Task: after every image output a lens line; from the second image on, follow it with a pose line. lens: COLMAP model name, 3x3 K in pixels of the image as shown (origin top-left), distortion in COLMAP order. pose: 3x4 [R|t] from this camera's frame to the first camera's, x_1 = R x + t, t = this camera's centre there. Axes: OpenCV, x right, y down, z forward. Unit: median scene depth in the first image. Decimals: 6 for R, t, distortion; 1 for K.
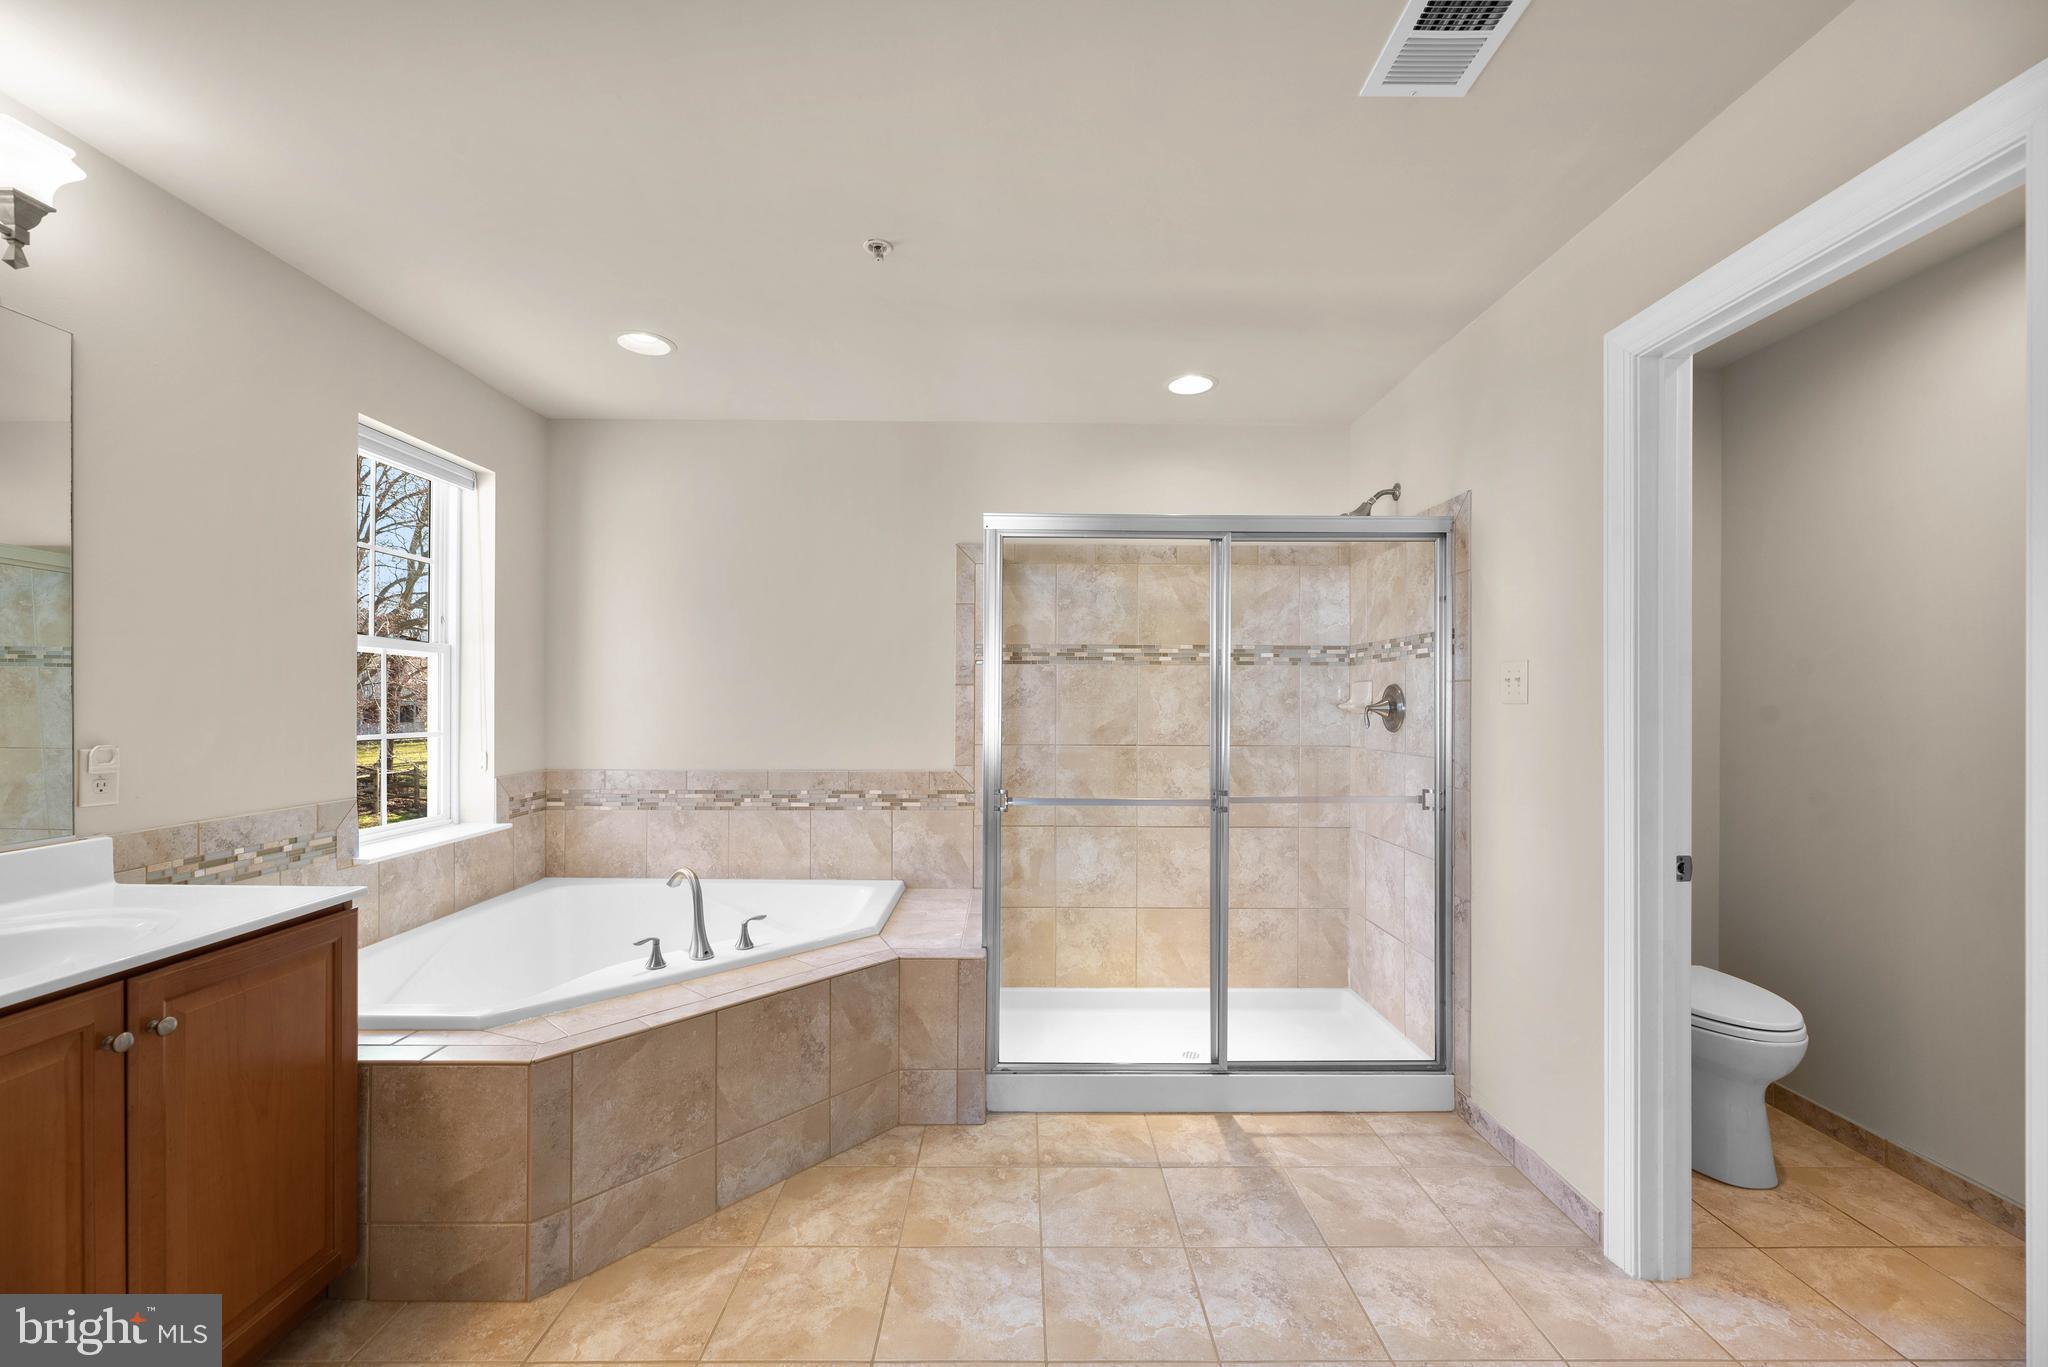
lens RADIAL K [[790.9, 0, 1022.8], [0, 790.9, 699.0], [0, 0, 1]] dist [0.000304, 0.000062]
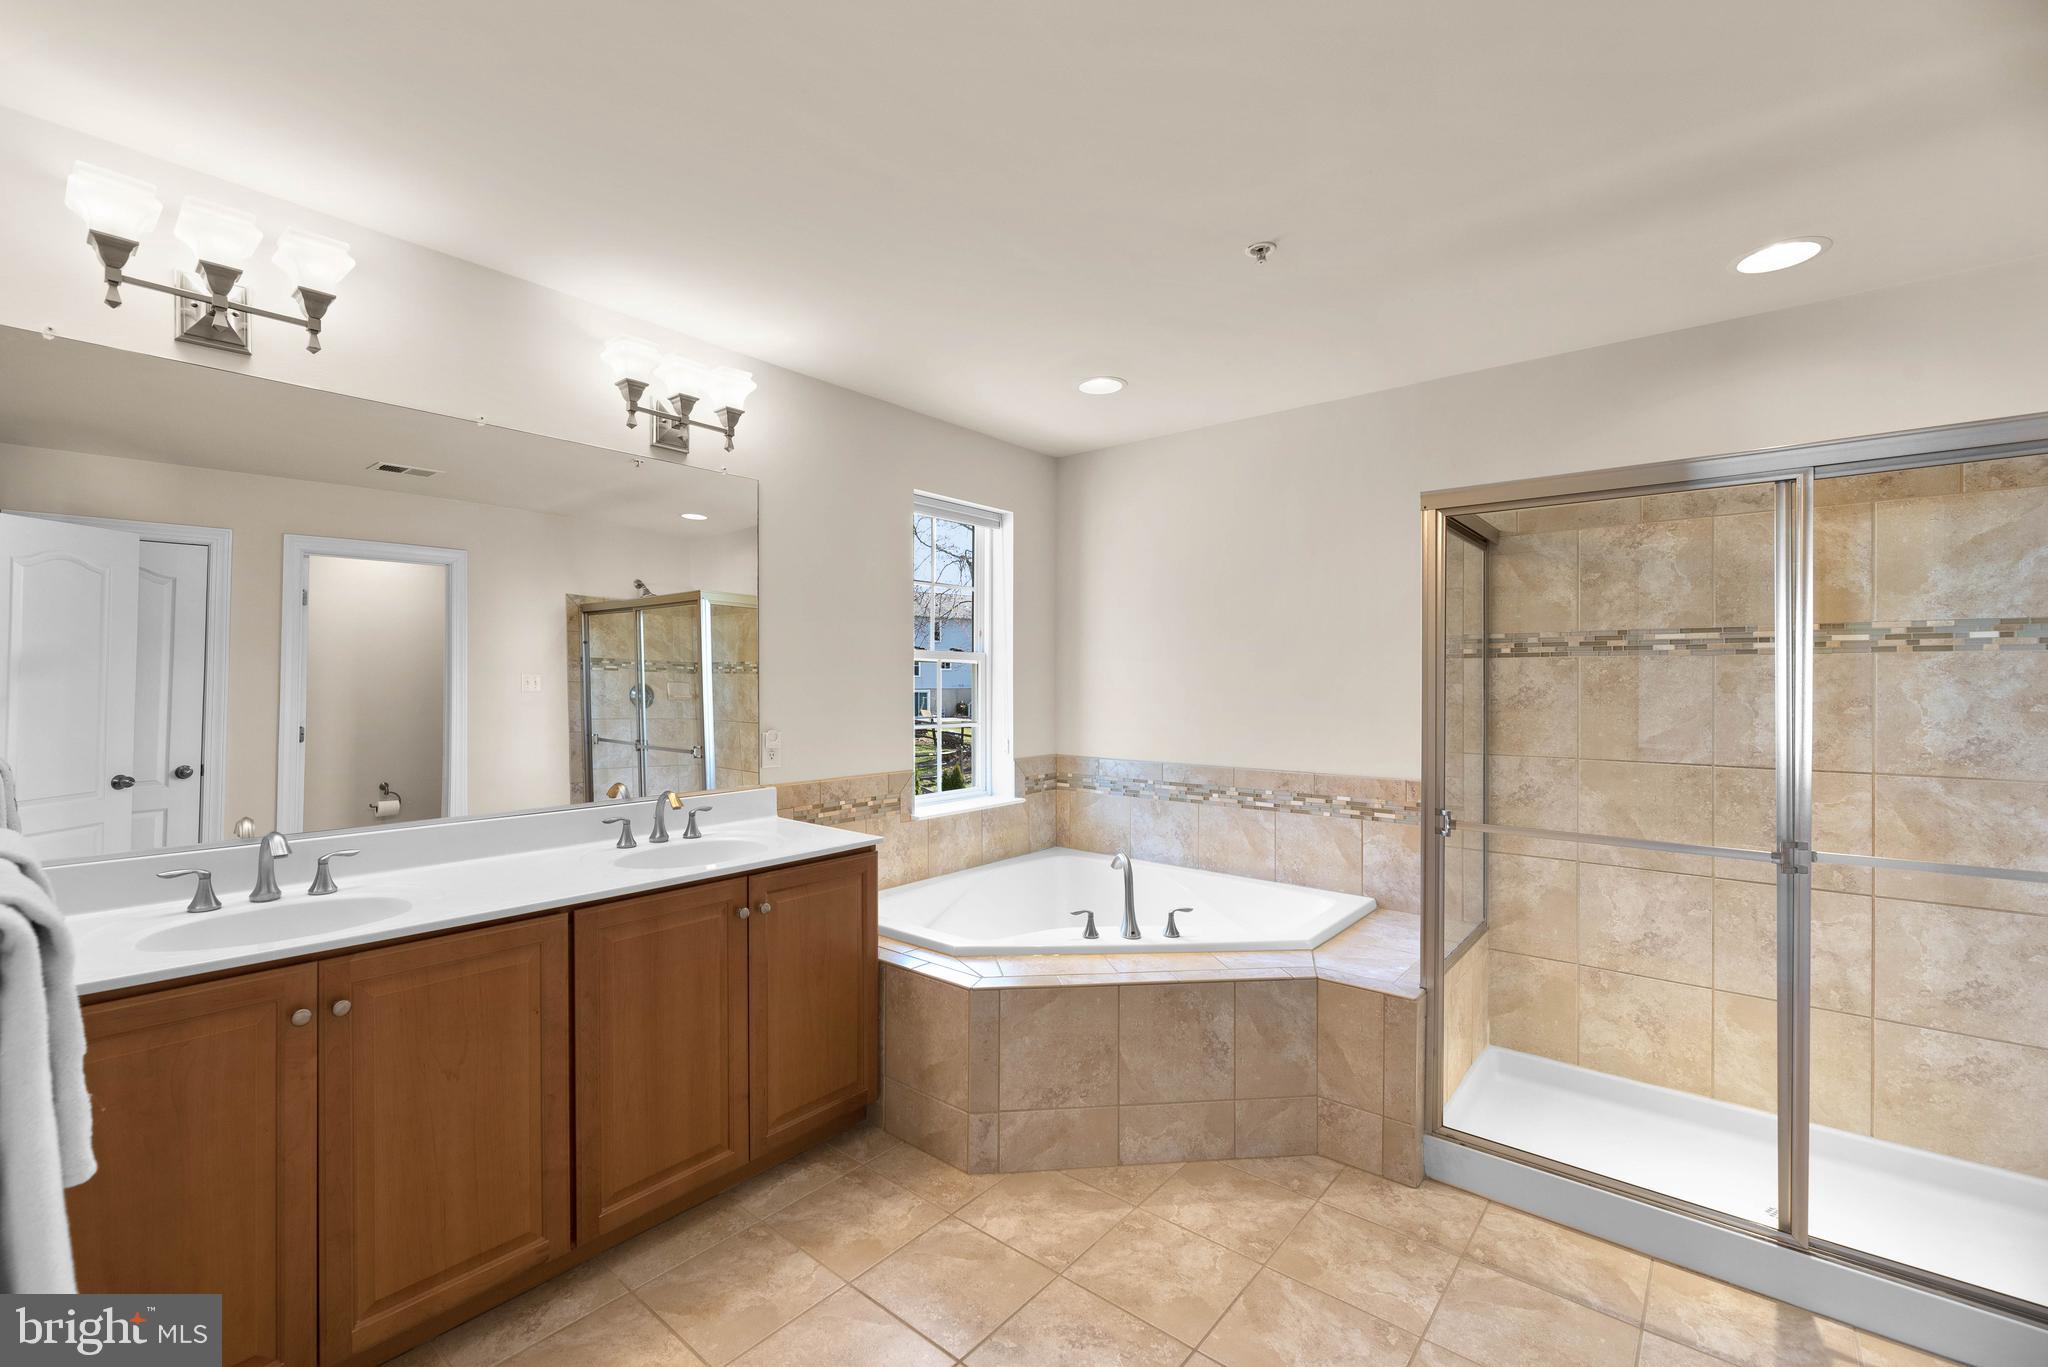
lens RADIAL K [[840.1, 0, 1024.0], [0, 840.1, 683.5], [0, 0, 1]] dist [0.000092, -0.000010]
pose [[0.772551, 0.000687, -0.634953, 0.214120], [-0.000152, 1.000000, 0.000897, -0.025722], [0.634953, -0.000596, 0.772551, 0.001669]]
